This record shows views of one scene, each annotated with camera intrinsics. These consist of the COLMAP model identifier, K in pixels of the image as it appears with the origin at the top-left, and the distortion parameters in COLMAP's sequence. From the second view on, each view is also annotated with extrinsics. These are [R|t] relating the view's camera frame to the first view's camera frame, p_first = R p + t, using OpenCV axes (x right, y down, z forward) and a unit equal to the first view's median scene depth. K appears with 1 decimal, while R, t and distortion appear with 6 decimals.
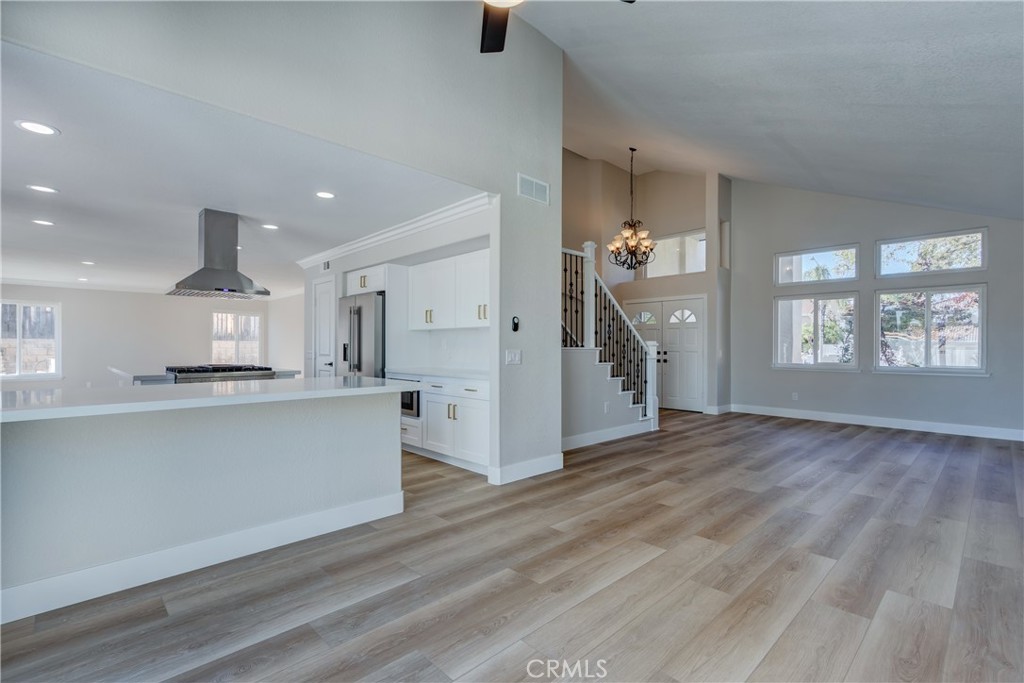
lens RADIAL K [[465.9, 0, 505.8], [0, 465.9, 346.0], [0, 0, 1]] dist [0.006440, -0.001485]
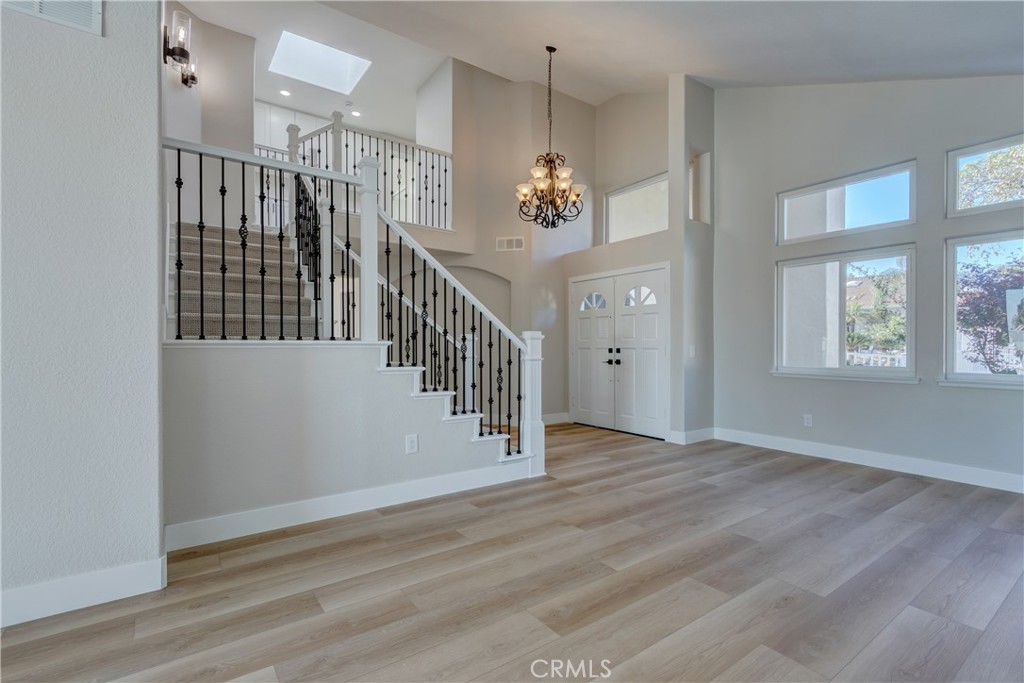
lens RADIAL K [[465.9, 0, 507.0], [0, 465.9, 346.1], [0, 0, 1]] dist [0.006440, -0.001485]
pose [[0.989474, -0.004945, -0.144623, 0.522347], [0.005231, 0.999985, 0.001598, 0.011428], [0.144613, -0.002338, 0.989485, 0.547667]]
